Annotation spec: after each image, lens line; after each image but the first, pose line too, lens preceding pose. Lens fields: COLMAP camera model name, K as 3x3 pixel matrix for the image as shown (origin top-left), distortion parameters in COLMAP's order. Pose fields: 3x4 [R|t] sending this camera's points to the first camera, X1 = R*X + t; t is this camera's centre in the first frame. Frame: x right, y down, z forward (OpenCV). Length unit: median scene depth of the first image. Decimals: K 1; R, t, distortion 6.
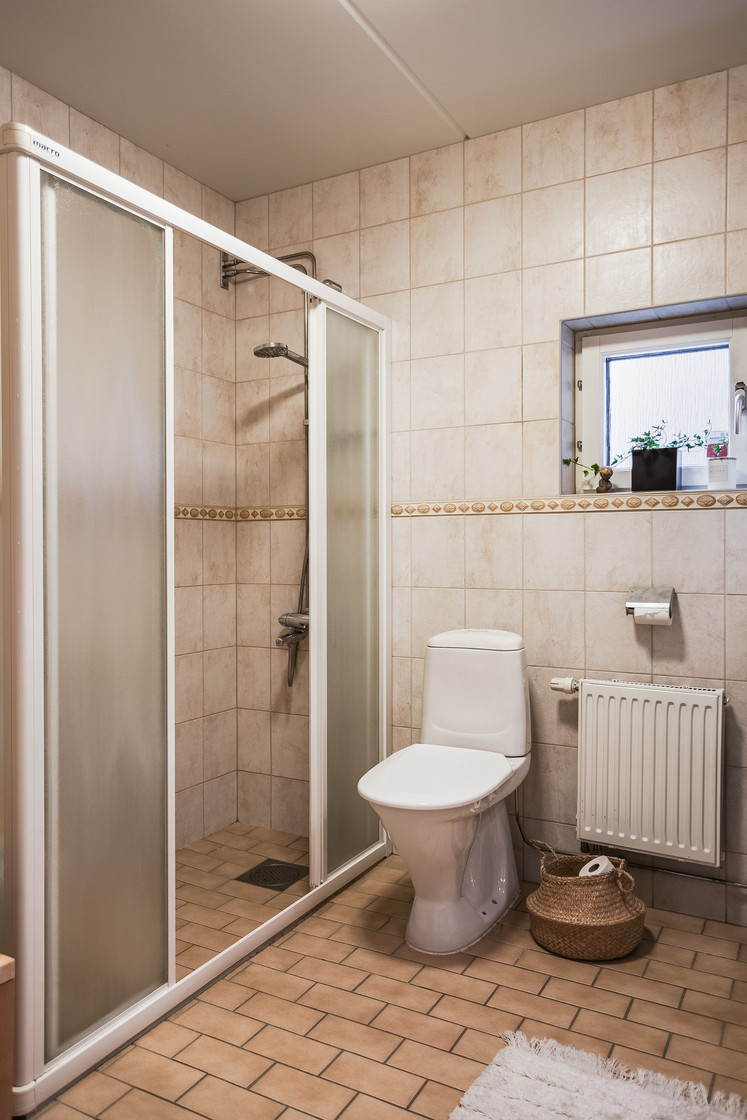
lens RADIAL K [[827.3, 0, 363.2], [0, 827.3, 552.1], [0, 0, 1]] dist [0.009213, 0.026674]
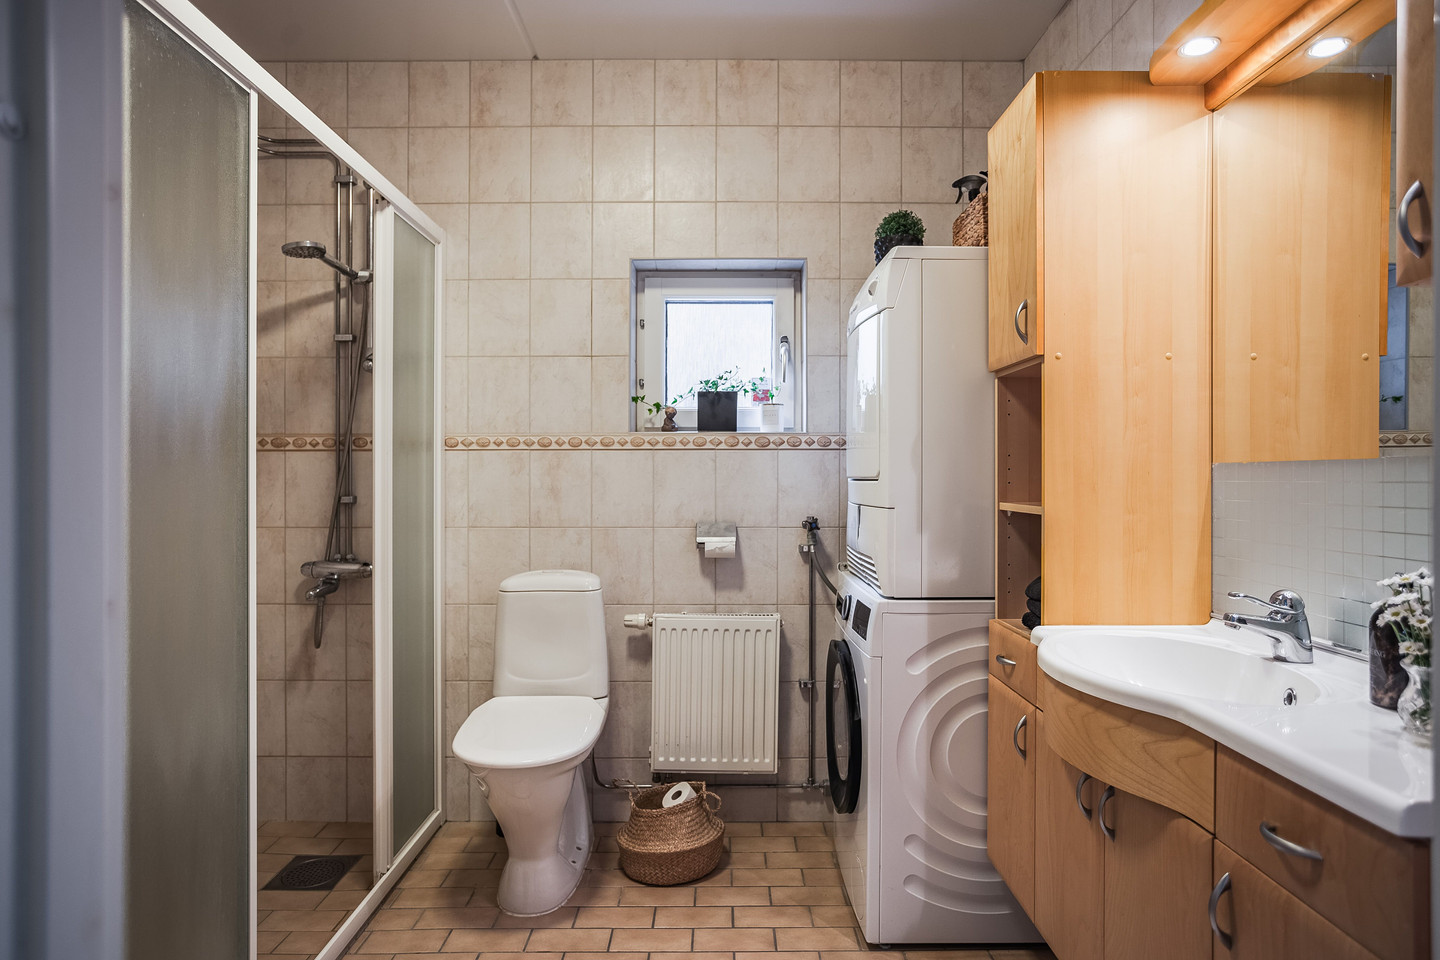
lens RADIAL K [[846.6, 0, 754.4], [0, 846.6, 478.1], [0, 0, 1]] dist [-0.036151, 0.029046]
pose [[0.865715, 0.002964, 0.500529, -0.150398], [-0.001308, 0.999992, -0.003659, -0.010177], [-0.500536, 0.002513, 0.865712, 0.037704]]
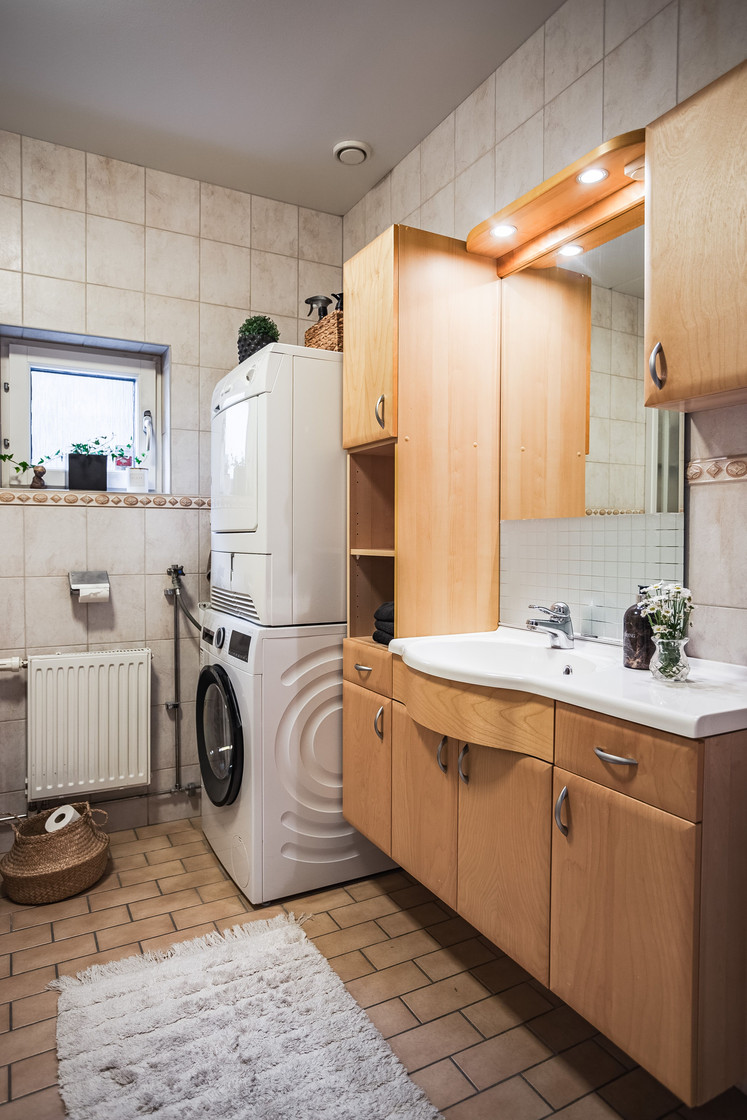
lens RADIAL K [[660.8, 0, 407.0], [0, 660.8, 555.7], [0, 0, 1]] dist [-0.034778, 0.027876]
pose [[0.529885, -0.015853, 0.847921, -0.206289], [-0.001869, 0.999801, 0.019861, 0.000643], [-0.848067, -0.012109, 0.529750, 0.112295]]
